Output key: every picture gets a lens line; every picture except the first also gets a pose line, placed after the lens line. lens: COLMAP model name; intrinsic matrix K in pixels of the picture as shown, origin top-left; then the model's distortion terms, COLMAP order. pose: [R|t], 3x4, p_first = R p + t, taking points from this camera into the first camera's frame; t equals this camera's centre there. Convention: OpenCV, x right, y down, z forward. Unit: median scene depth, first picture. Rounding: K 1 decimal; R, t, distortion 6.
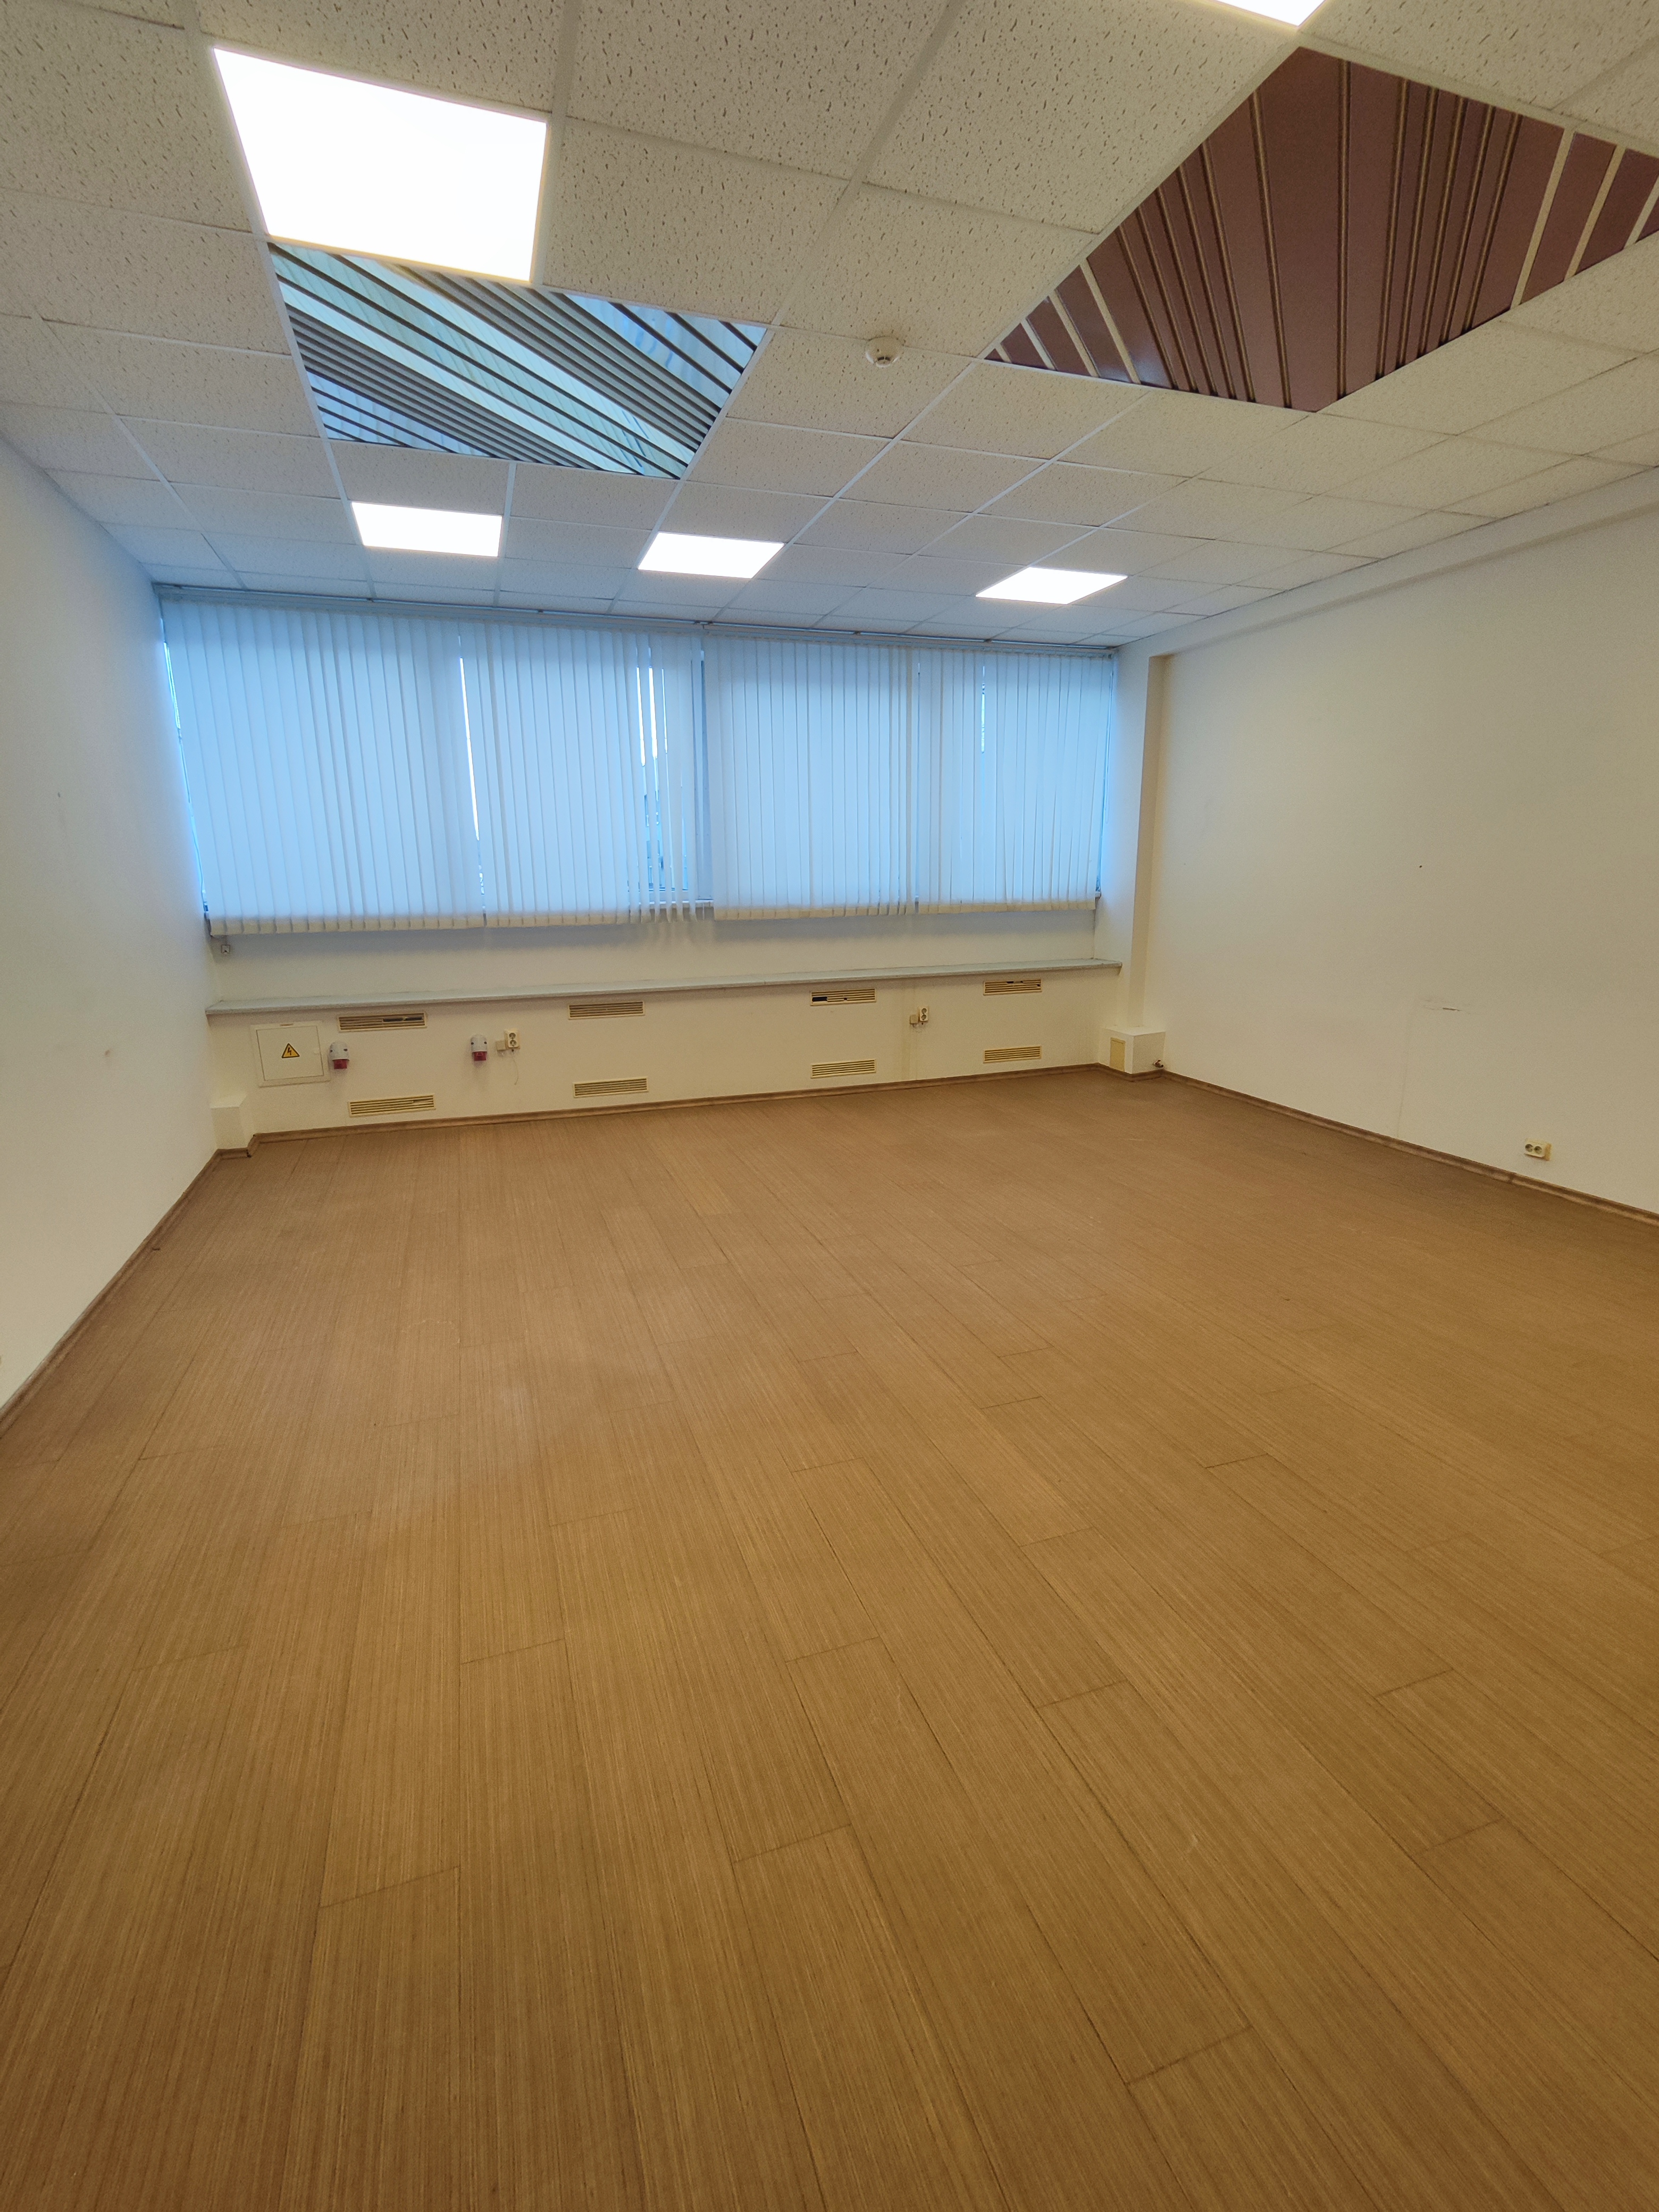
lens RADIAL K [[1025.7, 0, 823.6], [0, 1025.7, 1101.5], [0, 0, 1]] dist [0.011695, -0.005693]
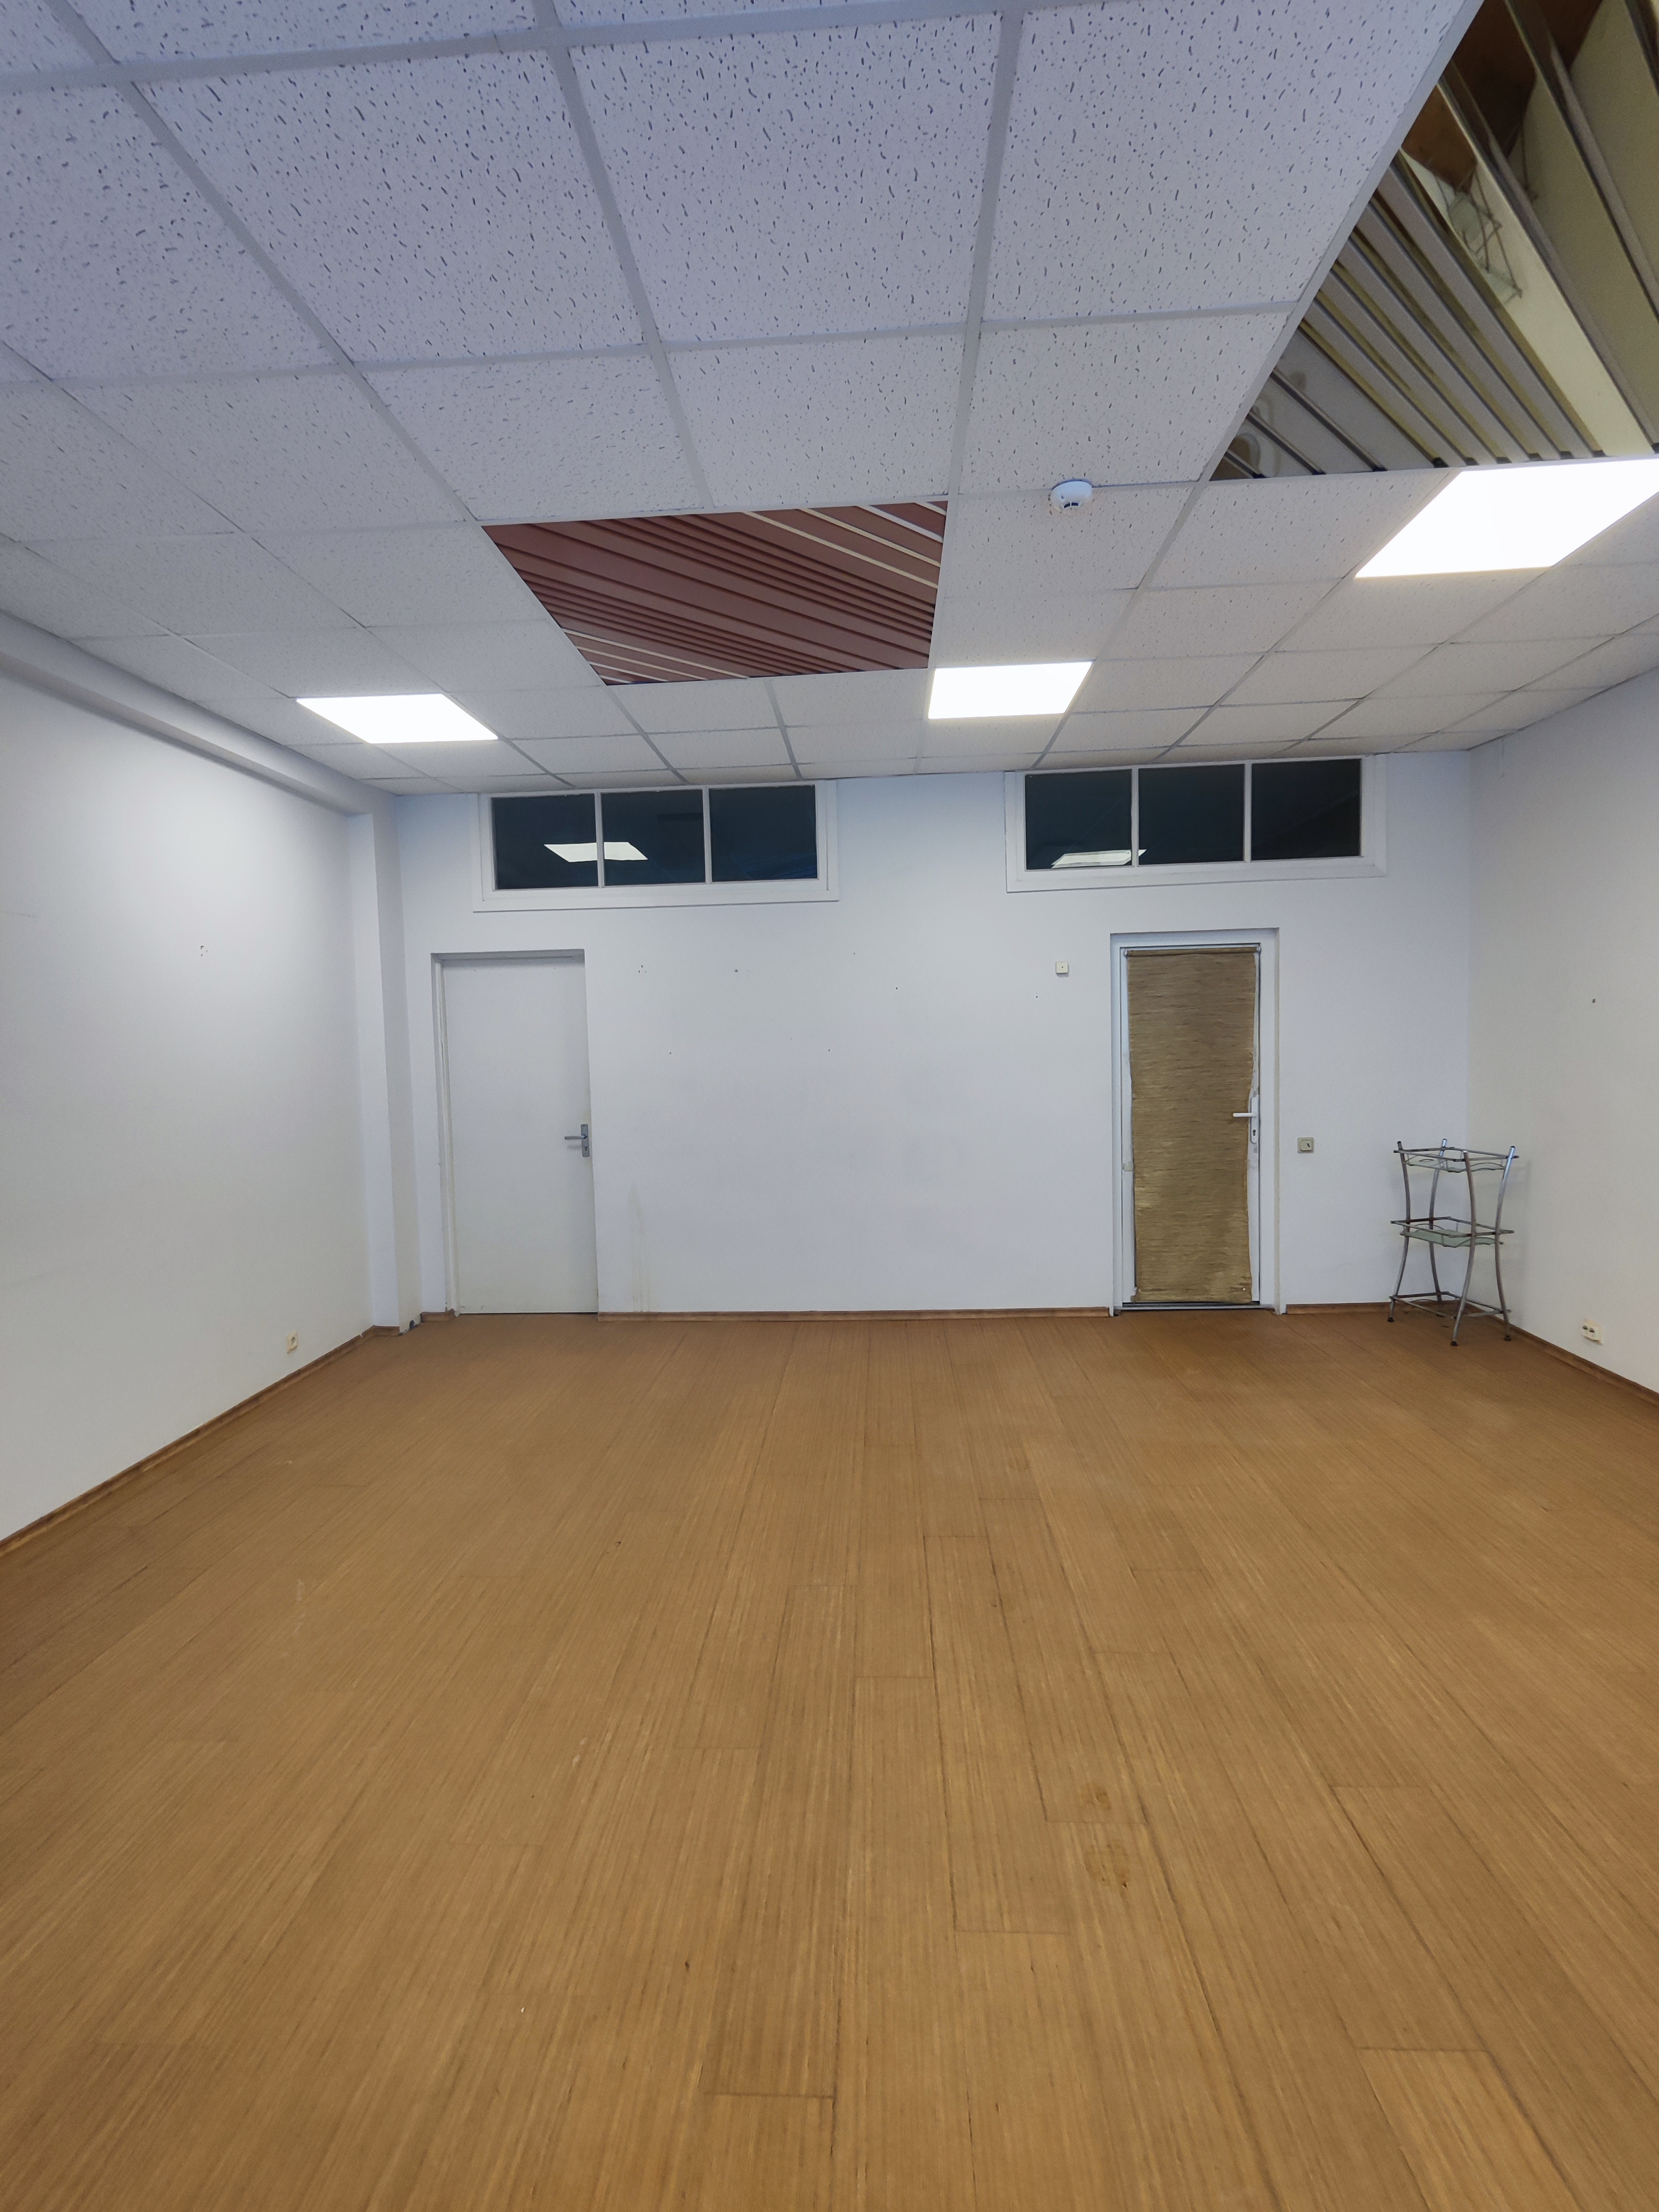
lens RADIAL K [[1025.7, 0, 823.6], [0, 1025.7, 1101.5], [0, 0, 1]] dist [0.011695, -0.005693]
pose [[-0.923498, 0.007282, 0.383535, -0.073291], [0.120053, 0.955082, 0.270936, -0.468296], [-0.364334, 0.296254, -0.882890, 1.902841]]
